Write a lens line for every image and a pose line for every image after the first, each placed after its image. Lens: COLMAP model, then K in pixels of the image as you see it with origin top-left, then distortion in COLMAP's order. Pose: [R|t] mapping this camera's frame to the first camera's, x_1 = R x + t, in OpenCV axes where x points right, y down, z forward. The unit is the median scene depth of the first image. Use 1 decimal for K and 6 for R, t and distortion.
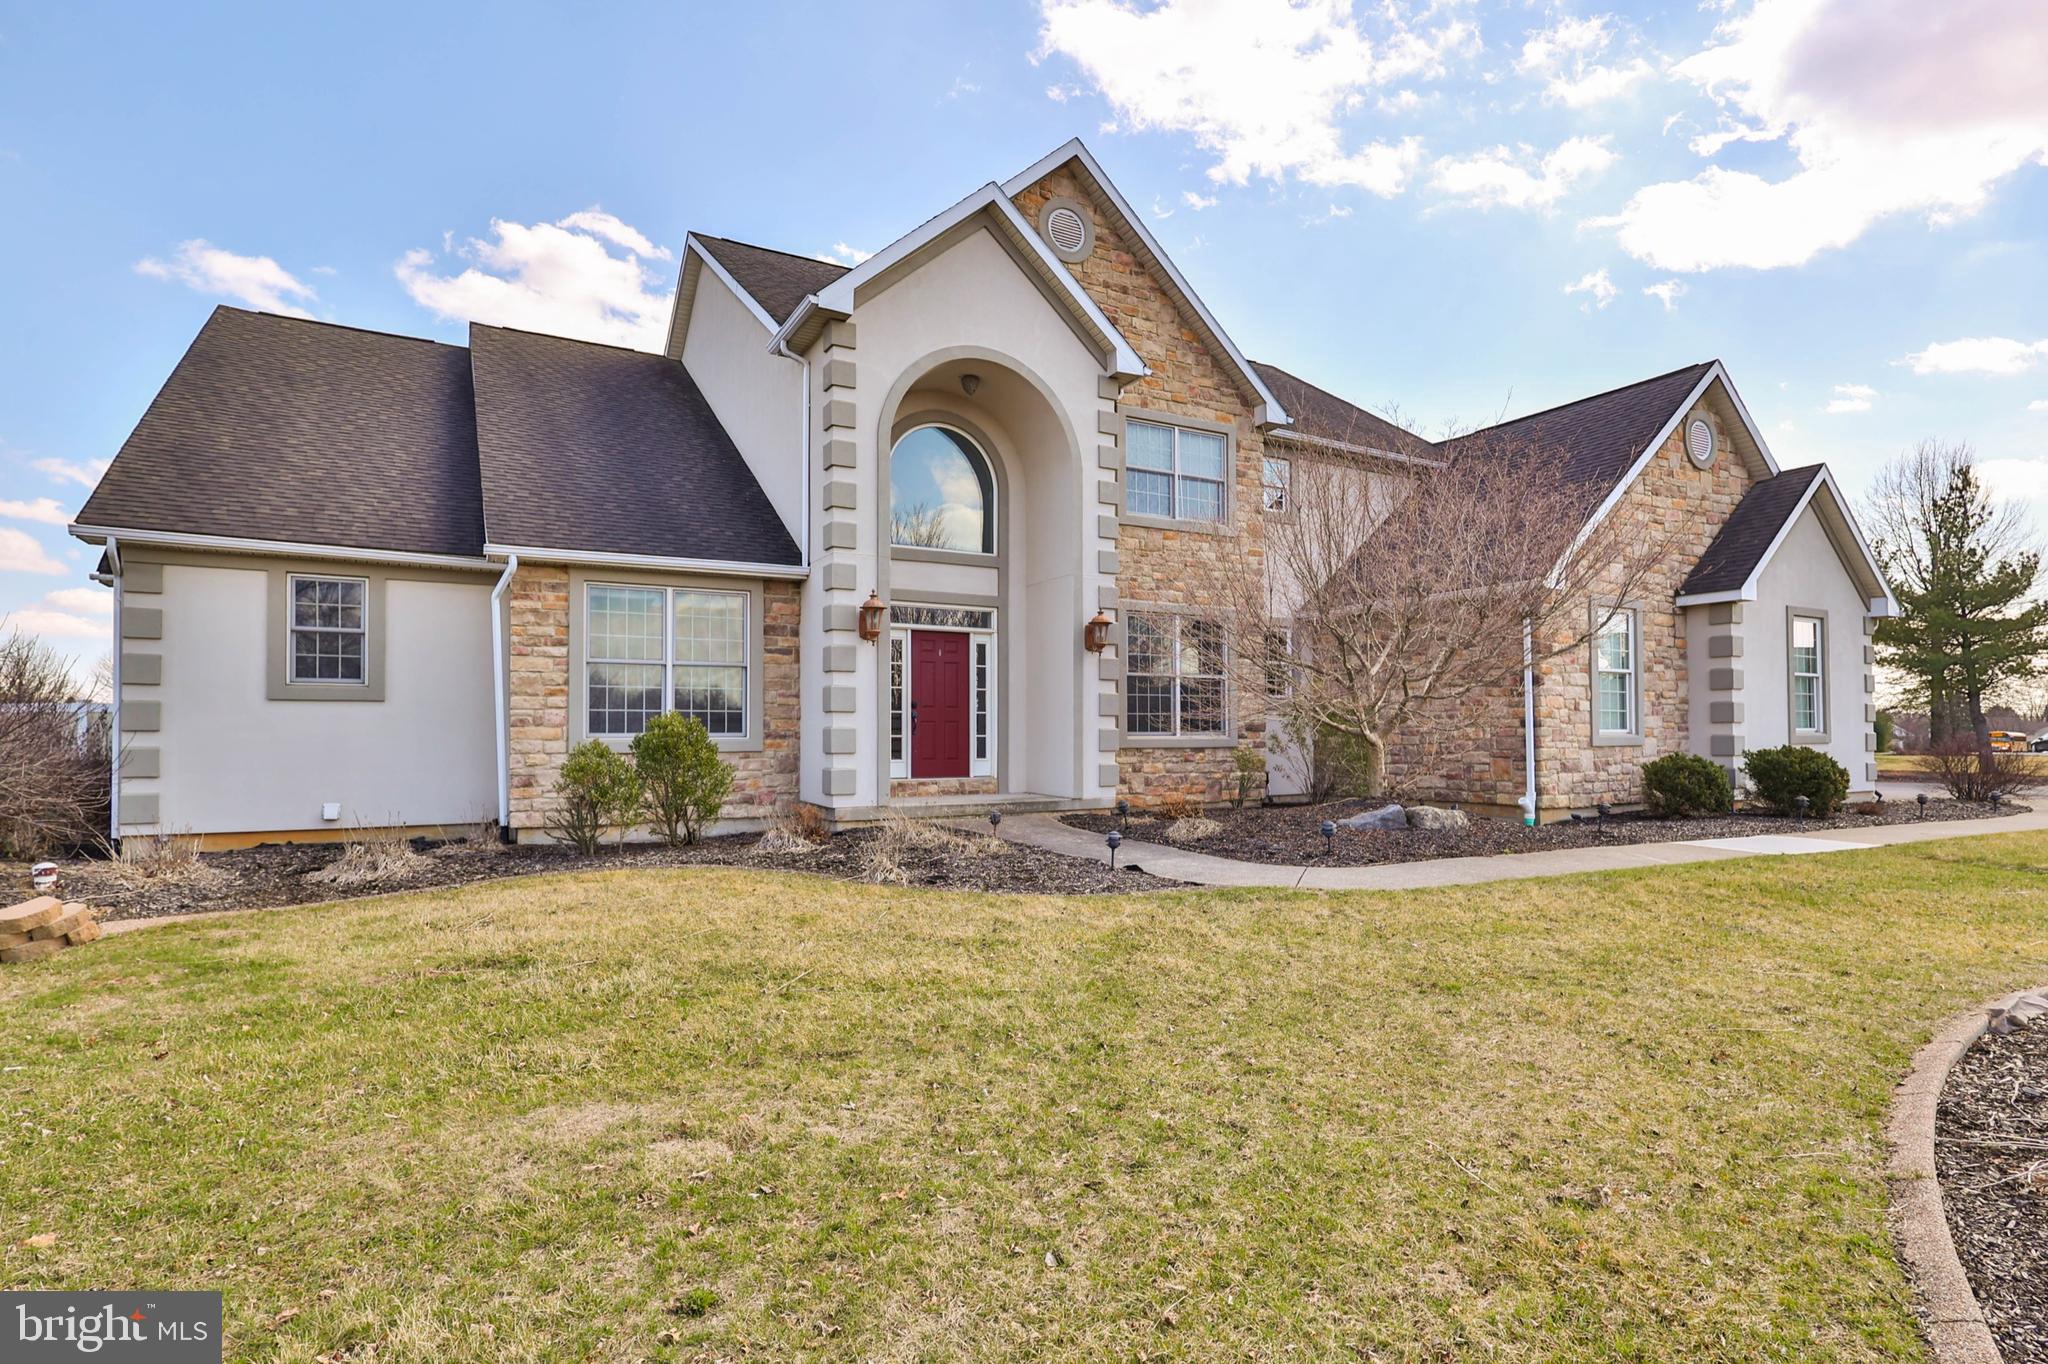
lens RADIAL K [[1023.6, 0, 1012.9], [0, 1023.6, 694.4], [0, 0, 1]] dist [0.000793, 0.000969]
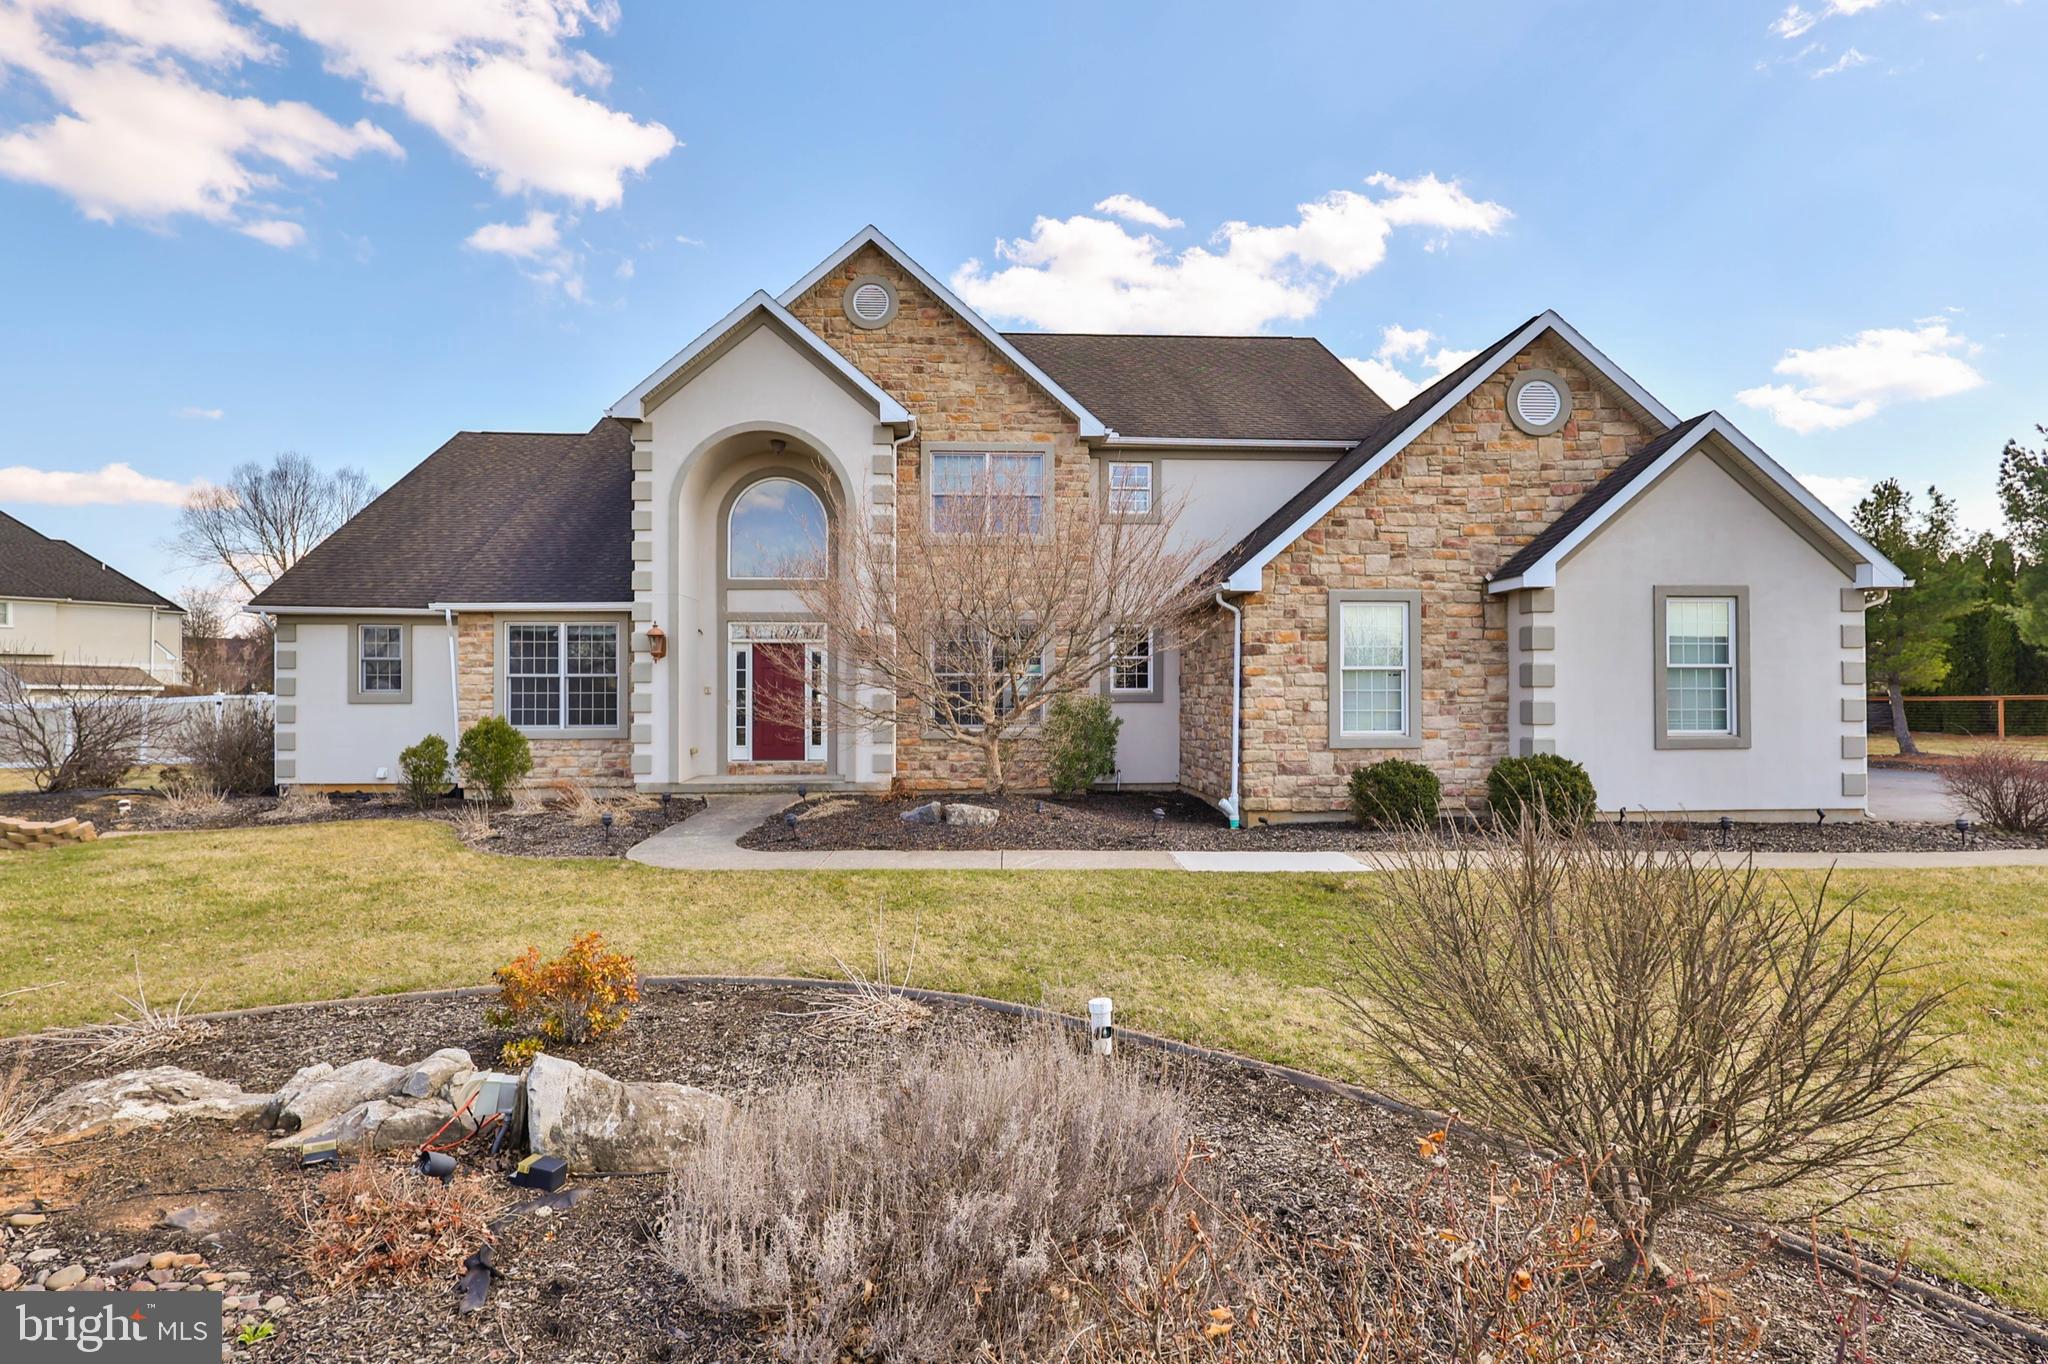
lens RADIAL K [[1016.5, 0, 1018.6], [0, 1016.5, 661.9], [0, 0, 1]] dist [-0.002211, 0.000274]
pose [[0.896340, -0.011815, -0.443211, 0.730968], [0.015957, 0.999857, 0.005617, -0.040727], [0.443081, -0.012107, 0.896400, 0.015399]]
